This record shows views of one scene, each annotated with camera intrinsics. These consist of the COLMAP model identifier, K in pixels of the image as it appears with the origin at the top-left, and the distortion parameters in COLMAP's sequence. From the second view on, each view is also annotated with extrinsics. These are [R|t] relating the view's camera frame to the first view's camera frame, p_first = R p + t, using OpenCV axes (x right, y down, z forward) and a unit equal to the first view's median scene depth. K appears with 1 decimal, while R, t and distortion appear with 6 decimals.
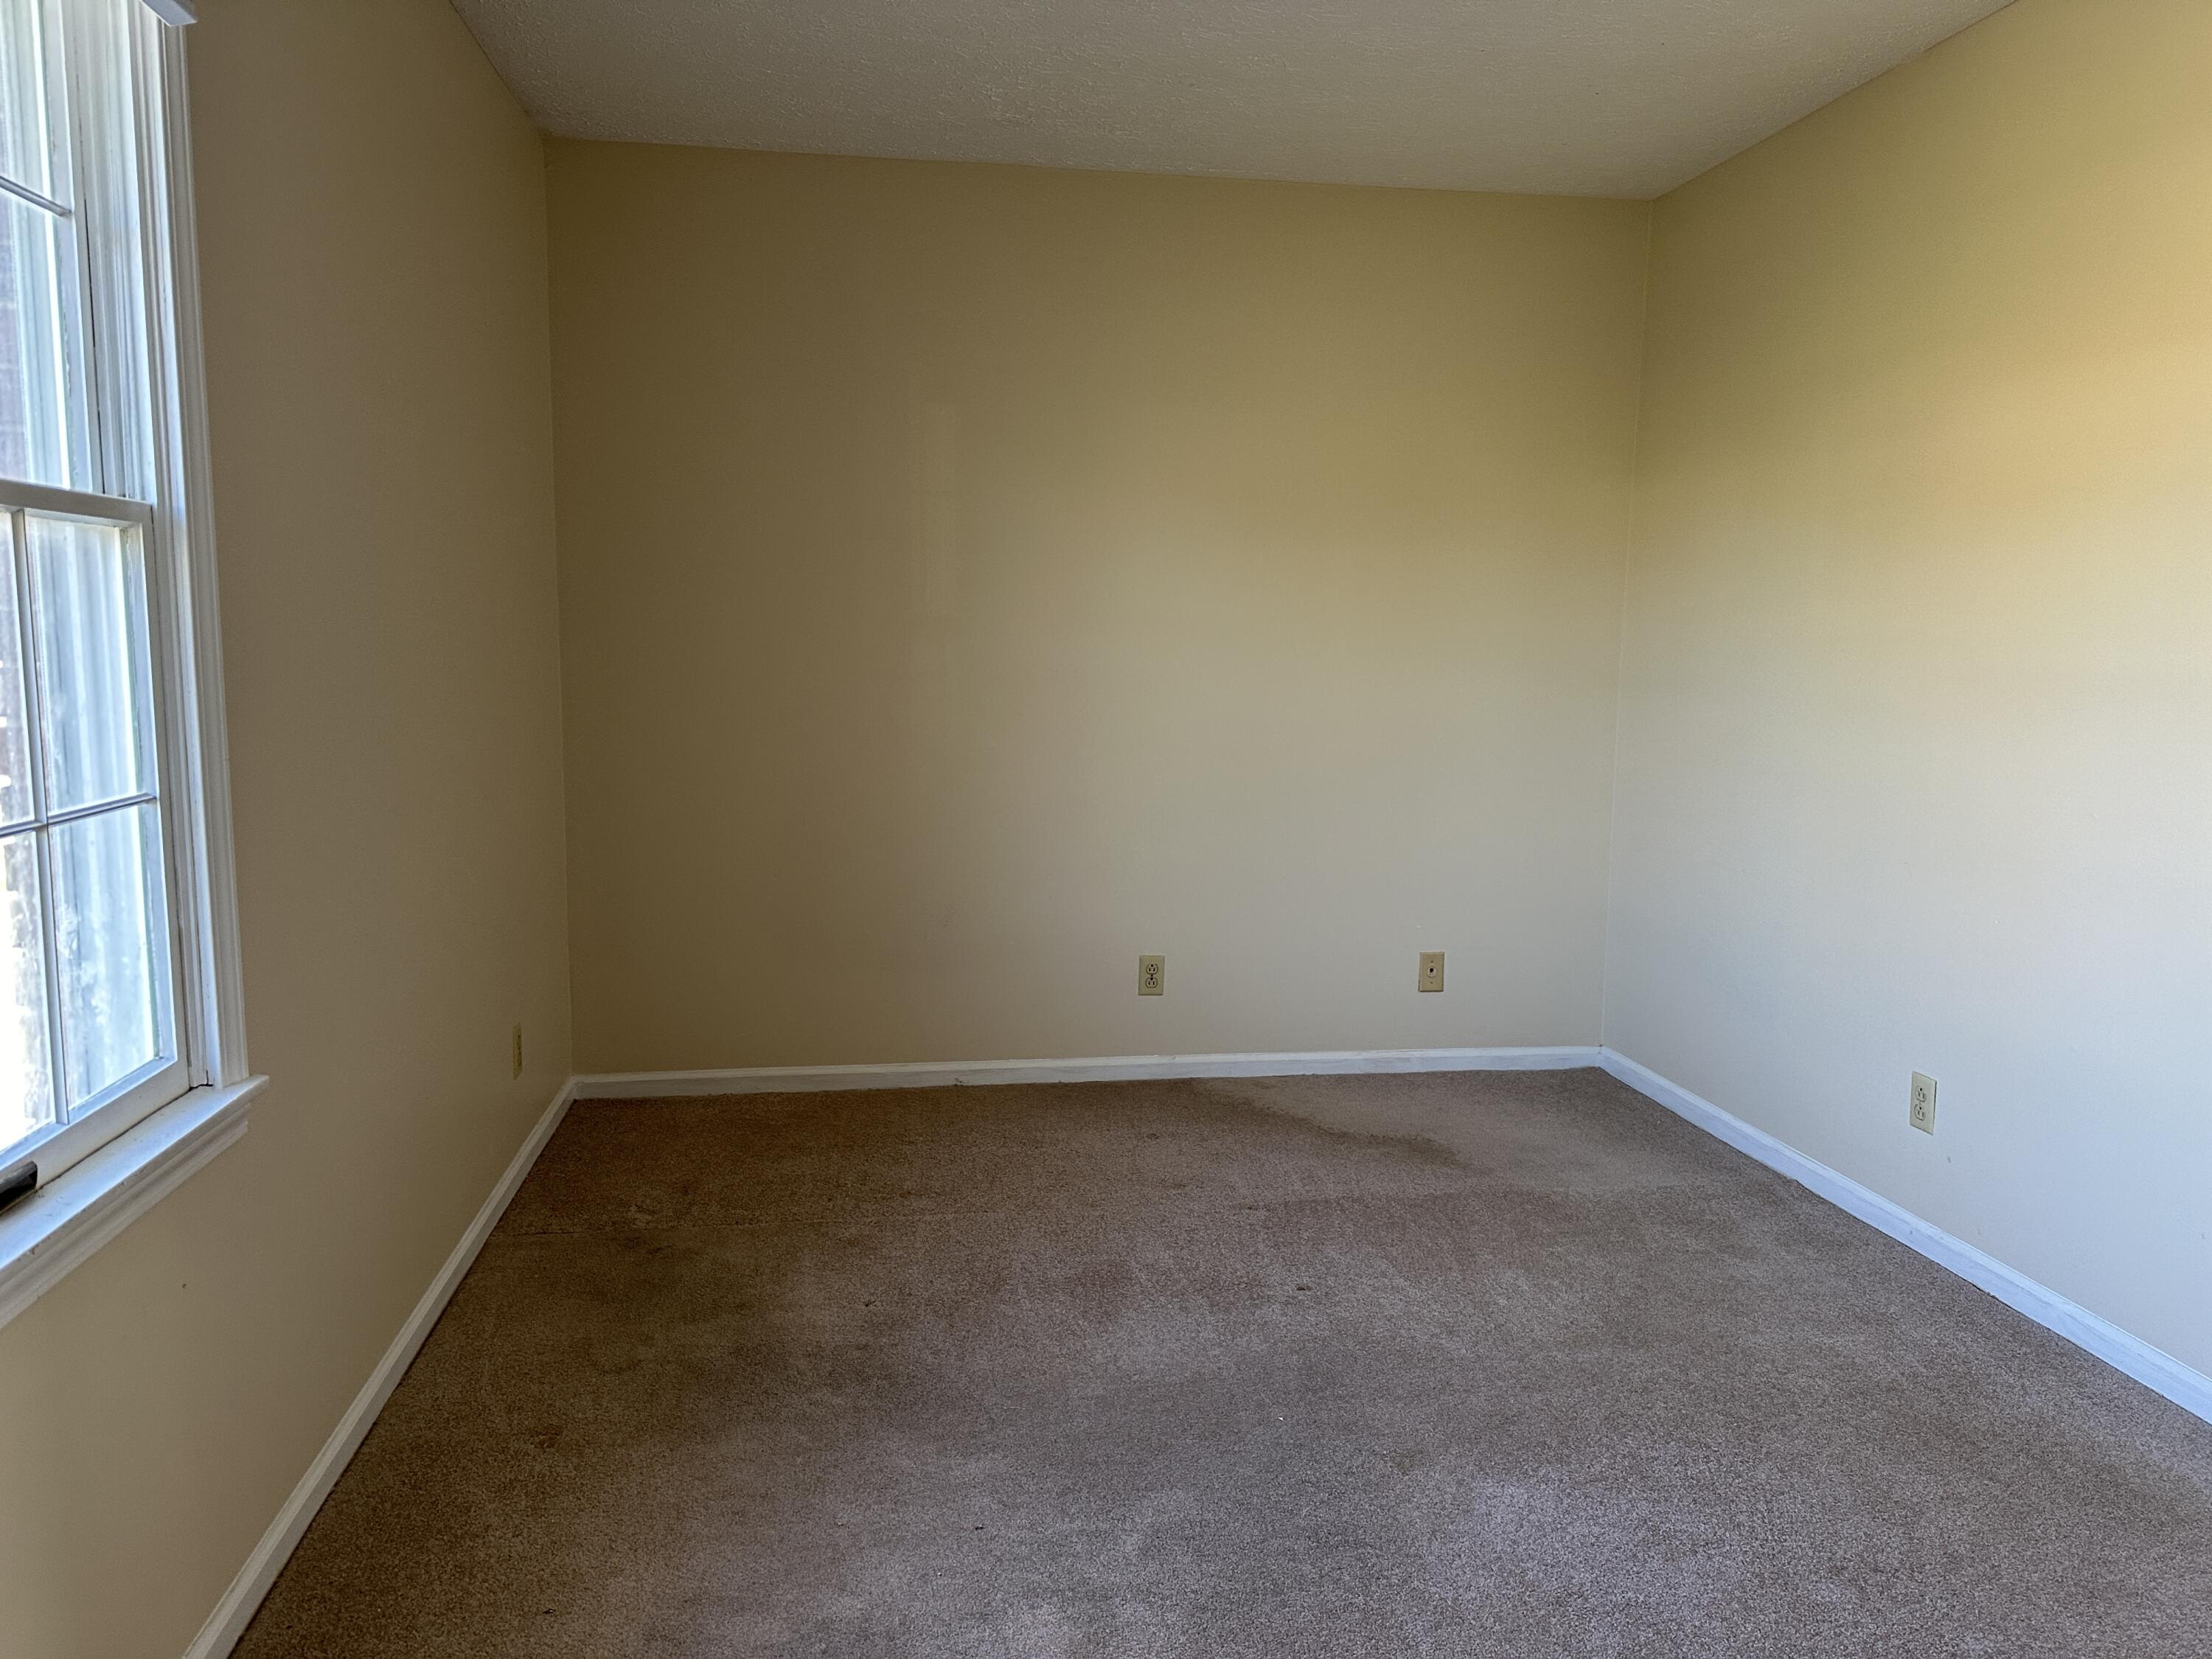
lens RADIAL K [[1575.2, 0, 1109.7], [0, 1575.2, 821.7], [0, 0, 1]] dist [0.028178, -0.038279]
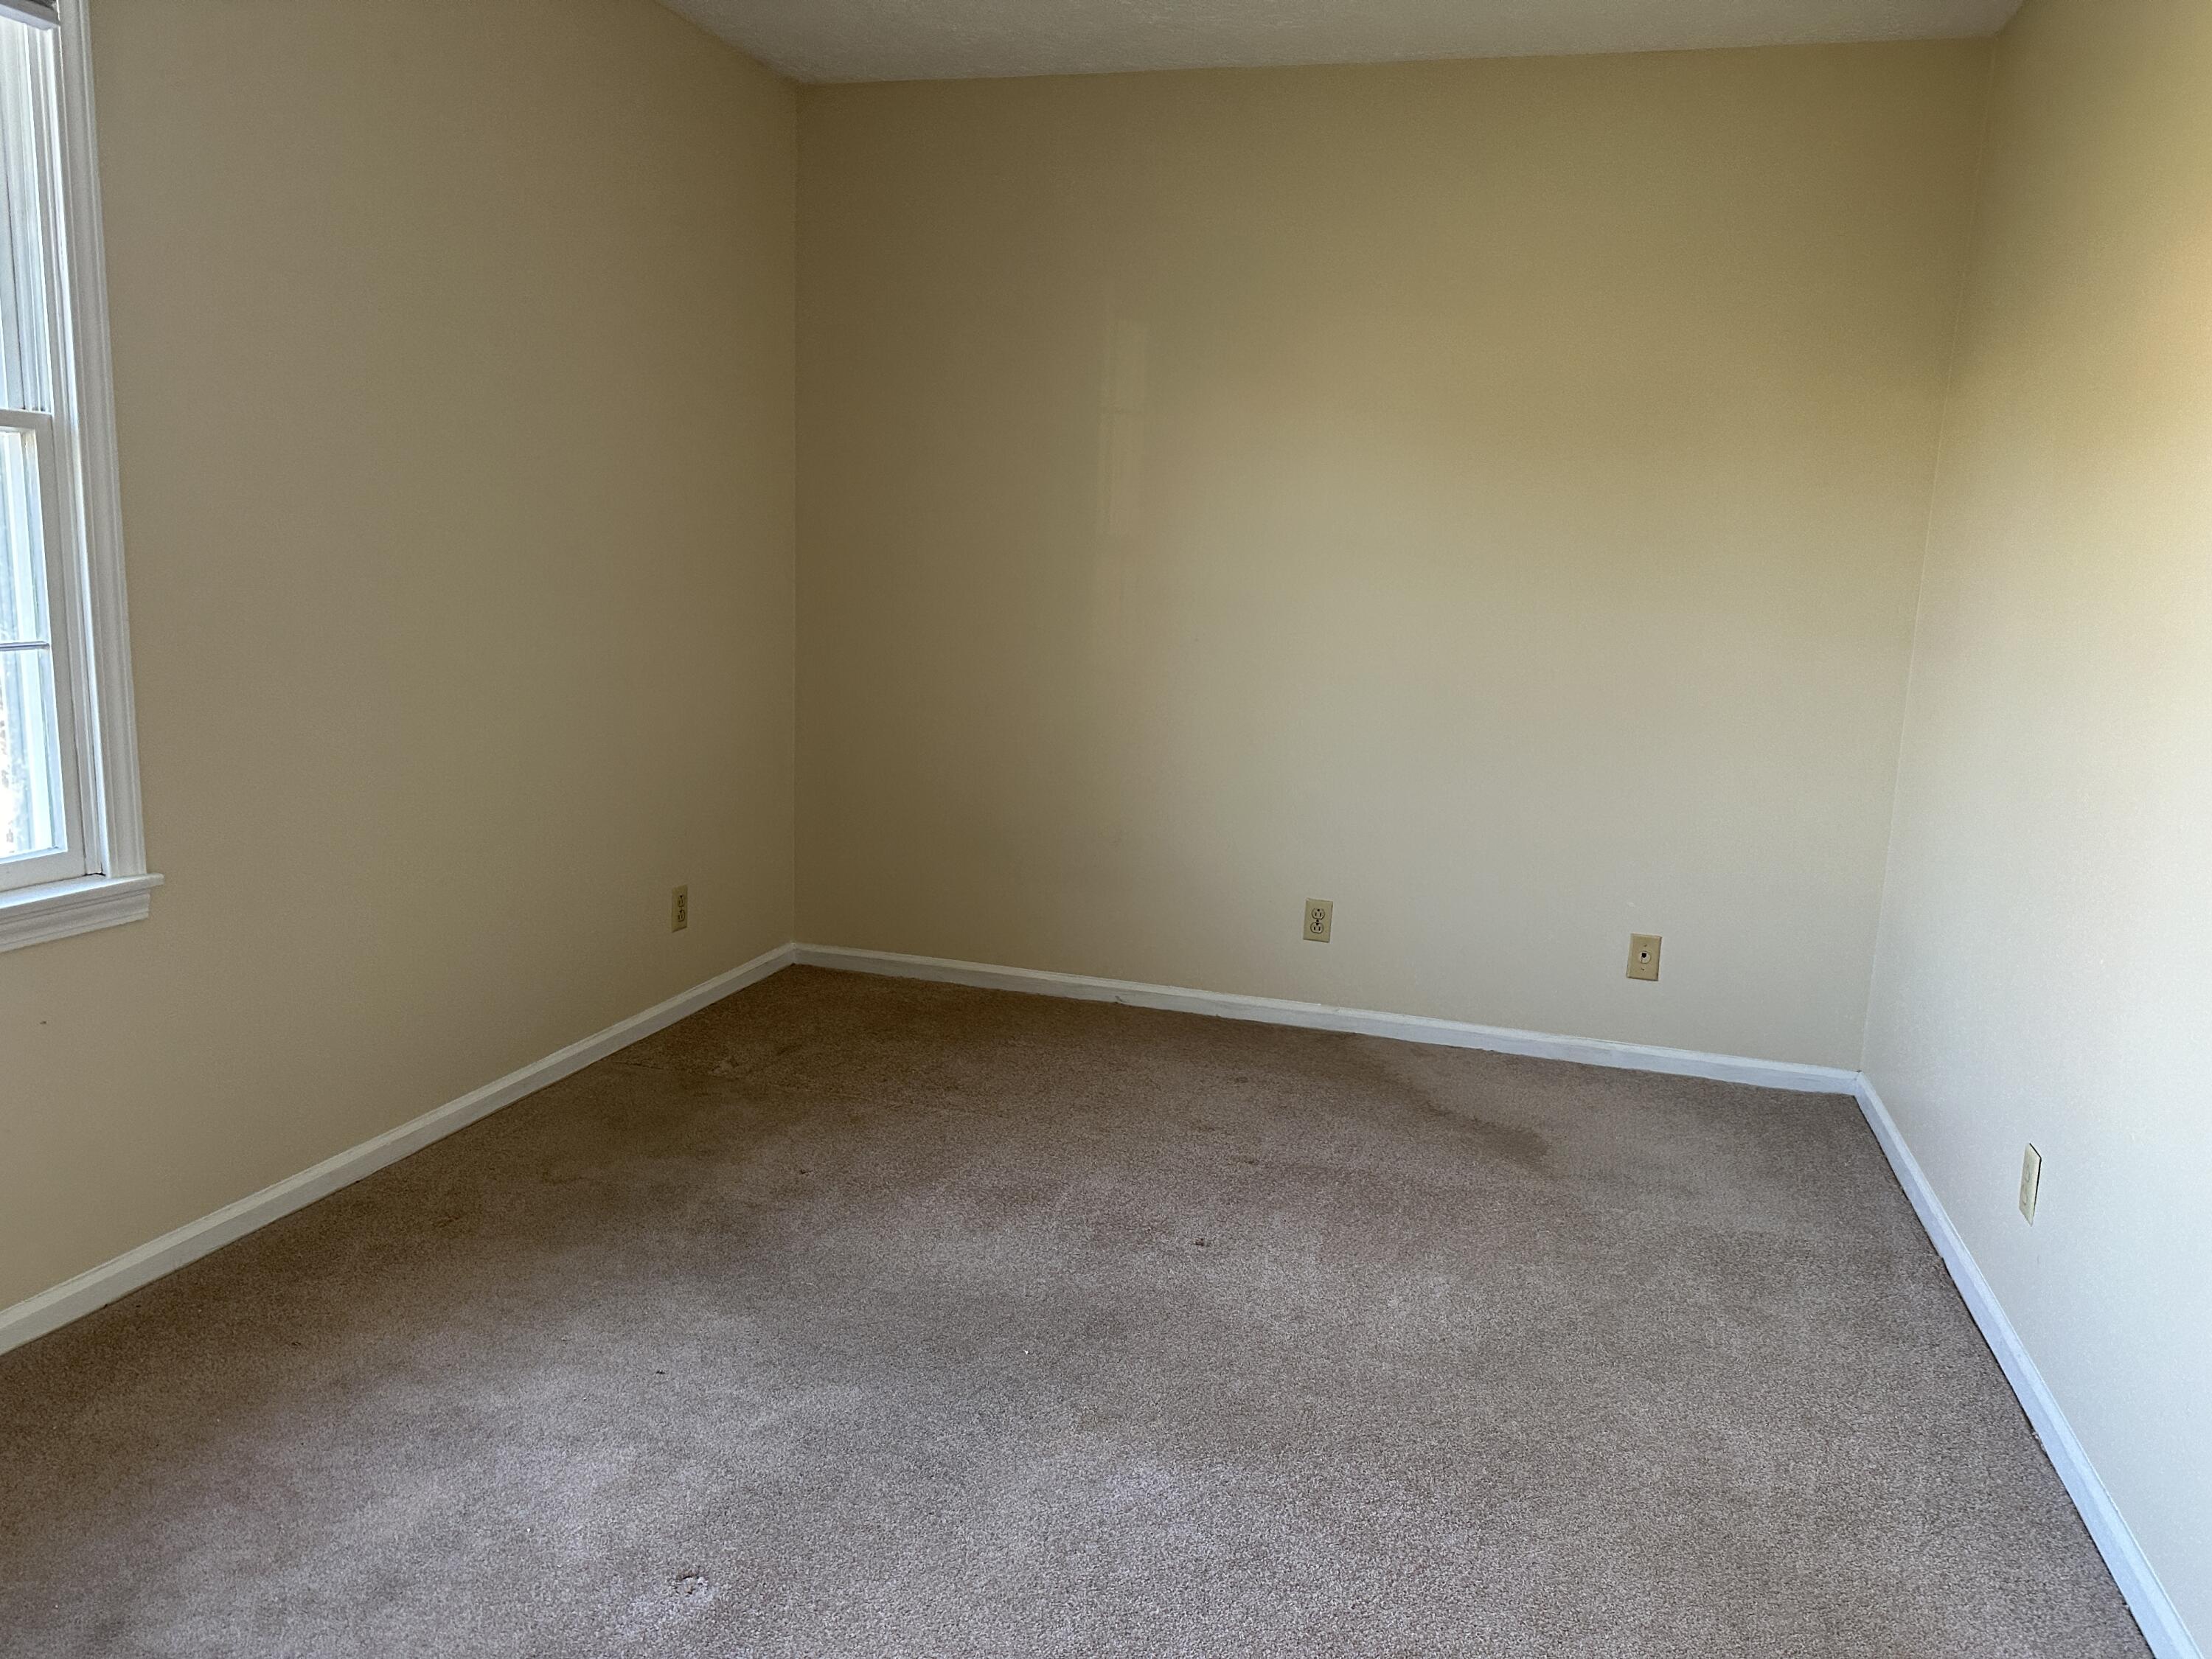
lens RADIAL K [[1575.2, 0, 1116.7], [0, 1575.2, 823.8], [0, 0, 1]] dist [0.028178, -0.038279]
pose [[0.908683, 0.099226, -0.405523, 0.388971], [-0.082379, 0.994863, 0.058837, -0.009484], [0.409278, -0.020057, 0.912189, 0.097641]]
